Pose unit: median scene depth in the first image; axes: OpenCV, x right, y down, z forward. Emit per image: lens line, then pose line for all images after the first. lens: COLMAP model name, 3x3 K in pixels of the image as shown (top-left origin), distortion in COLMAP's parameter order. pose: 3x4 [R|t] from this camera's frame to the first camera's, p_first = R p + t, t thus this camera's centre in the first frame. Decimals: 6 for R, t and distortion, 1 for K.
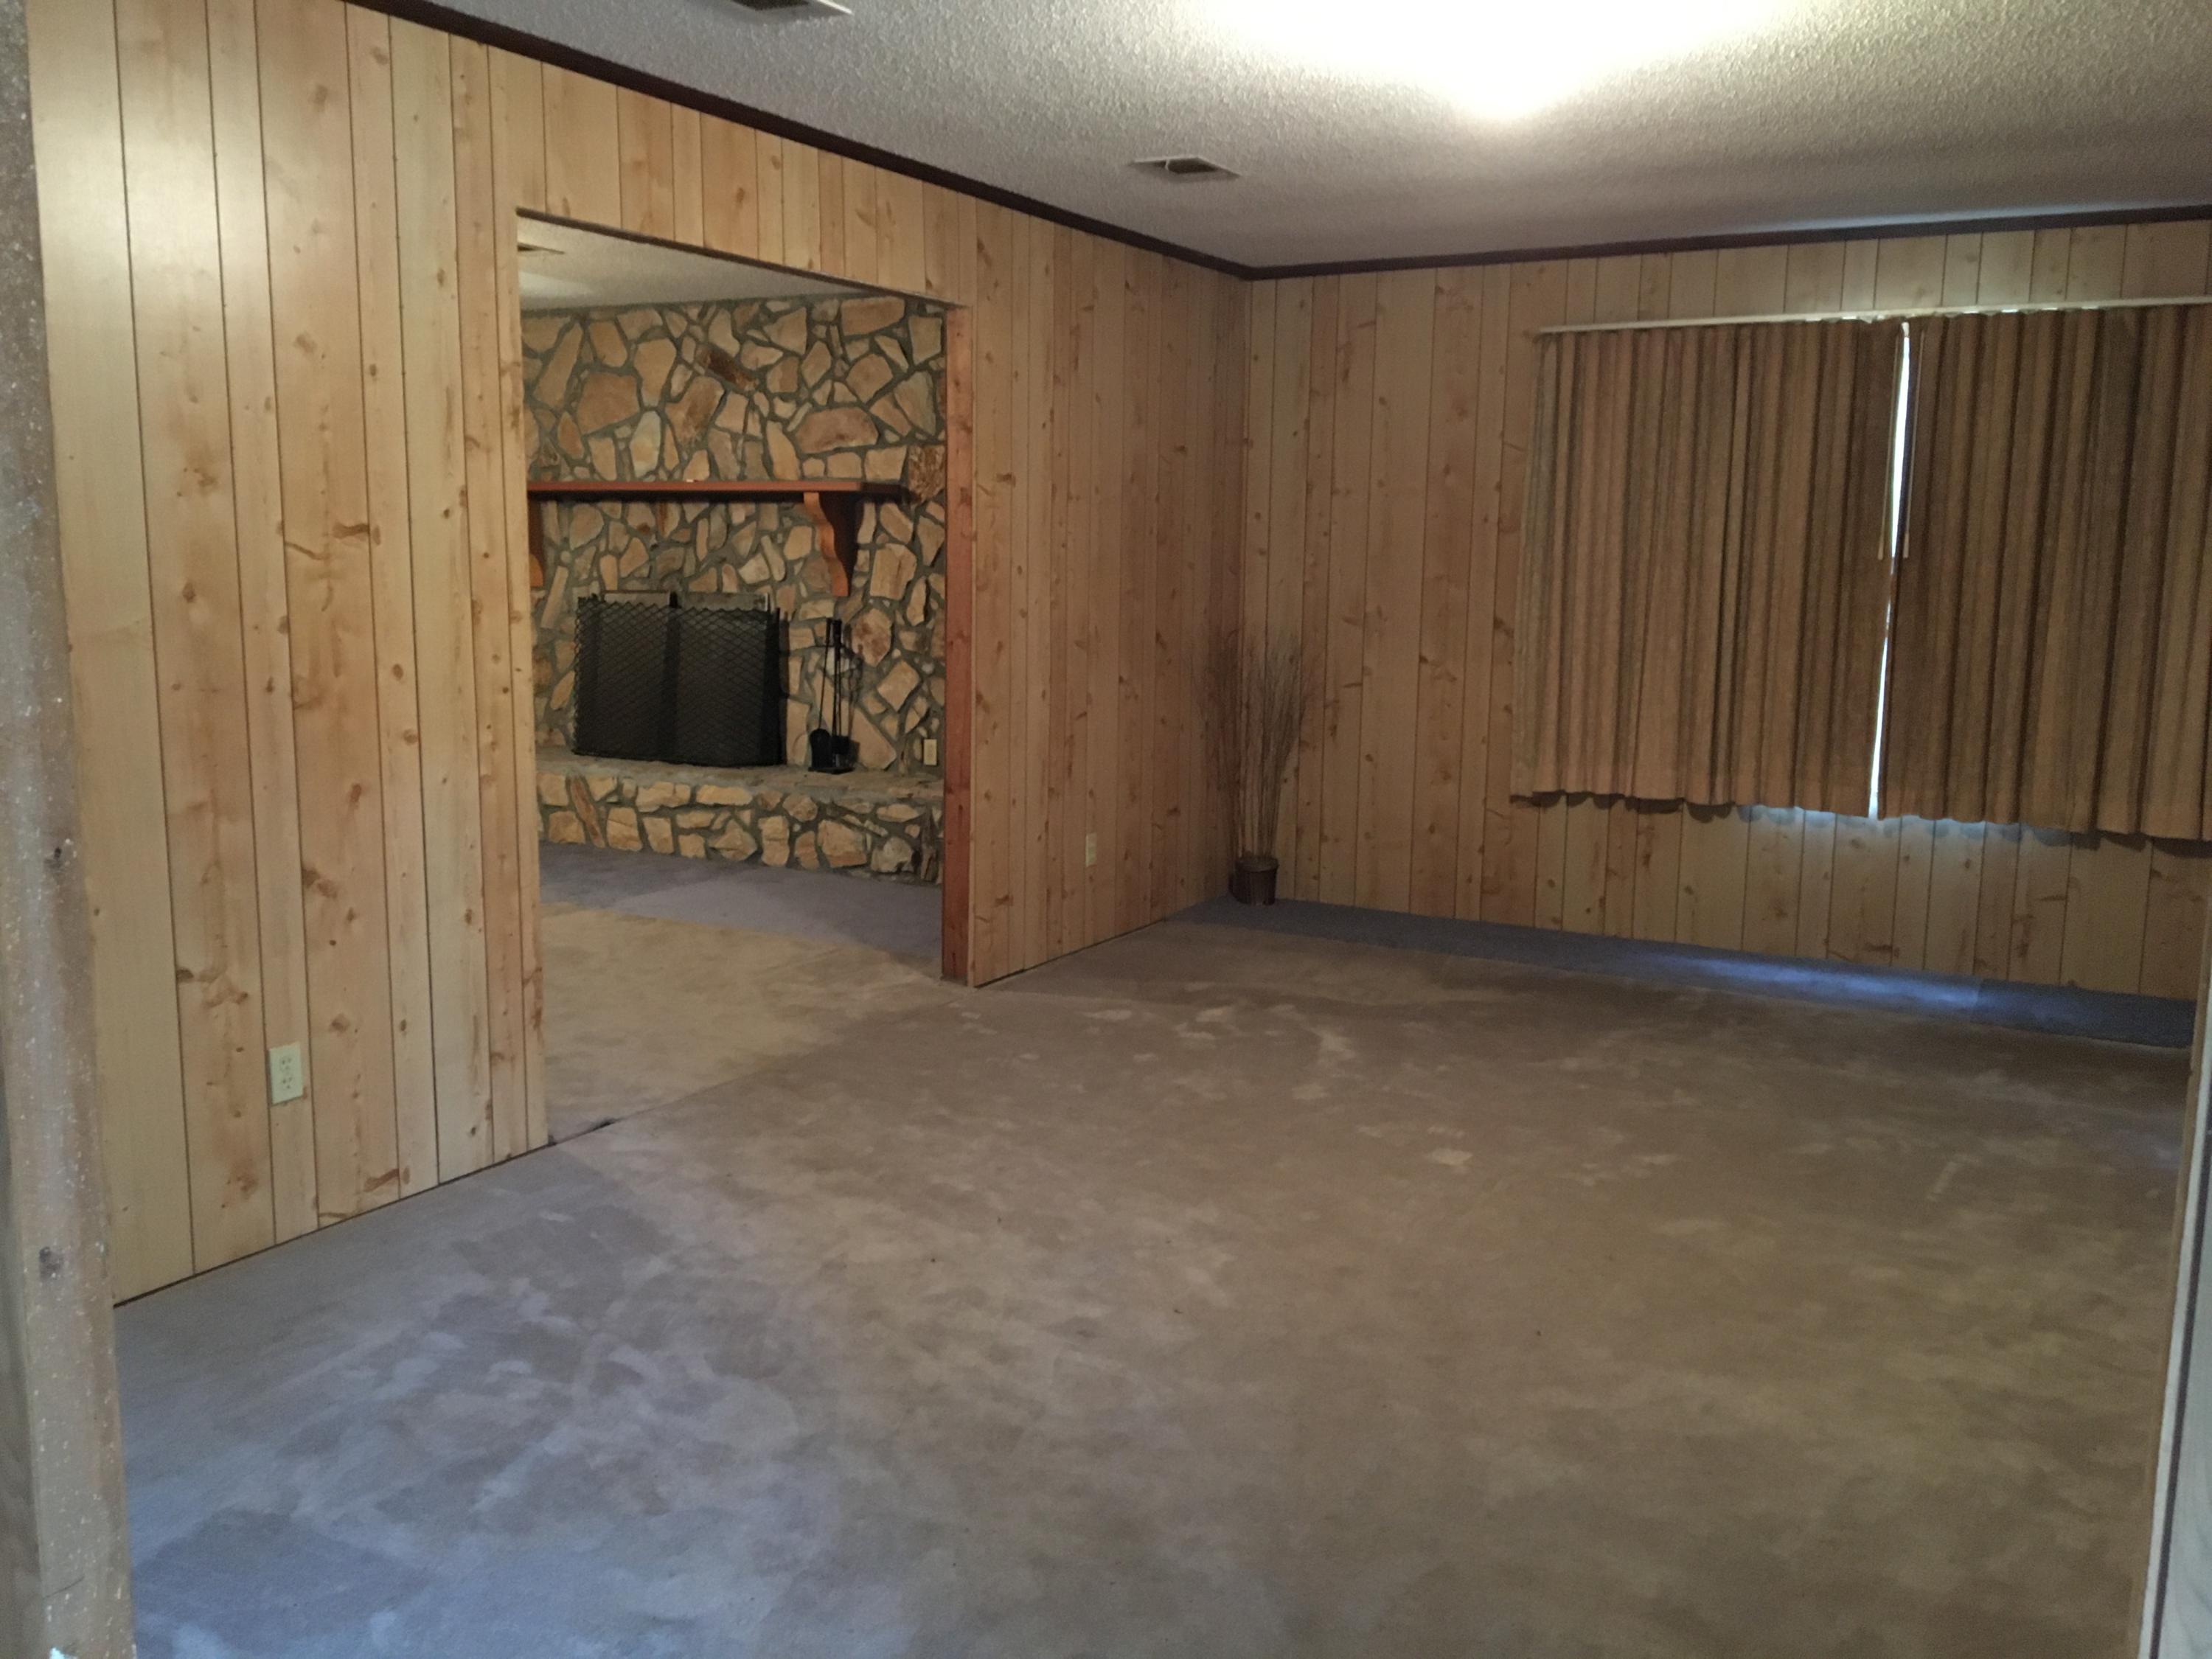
lens RADIAL K [[1855.4, 0, 1106.0], [0, 1855.4, 829.5], [0, 0, 1]] dist [0.050029, -0.065658]
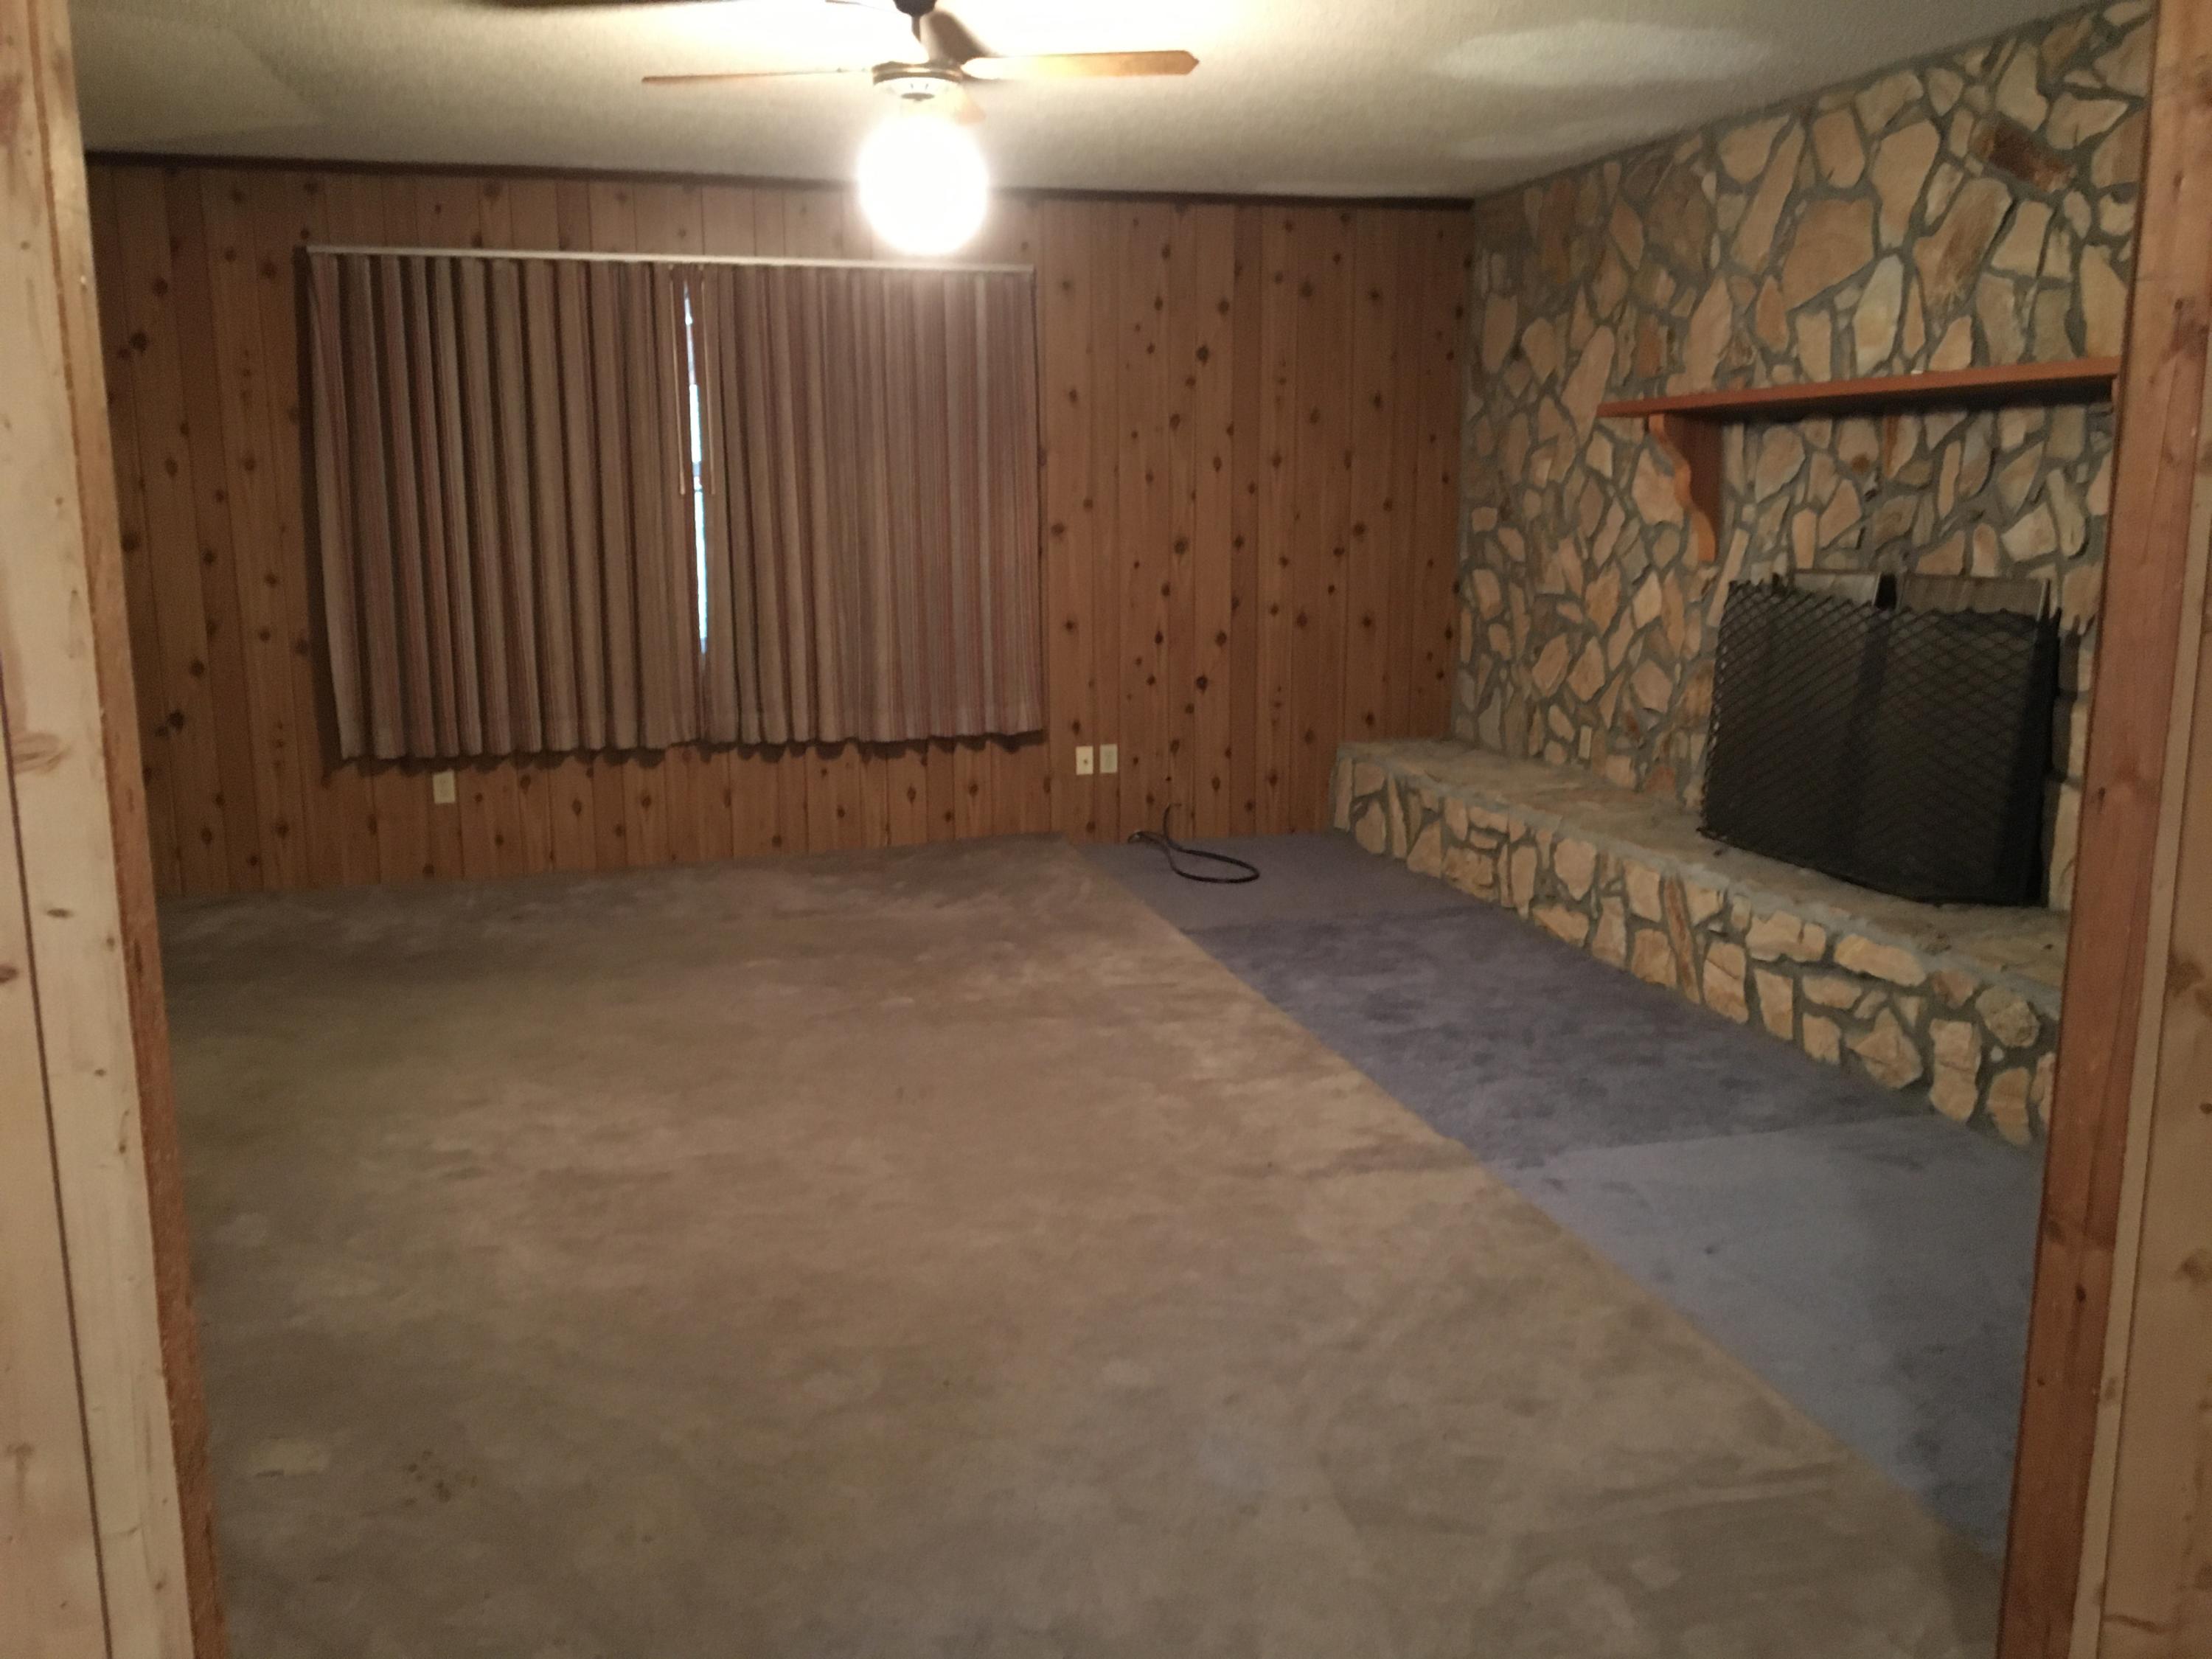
lens RADIAL K [[1855.4, 0, 1106.0], [0, 1855.4, 829.5], [0, 0, 1]] dist [0.050029, -0.065658]
pose [[0.693285, 0.113162, -0.711724, 0.017476], [-0.094006, 0.993357, 0.066370, -0.066501], [0.714506, 0.020893, 0.699317, 0.438948]]
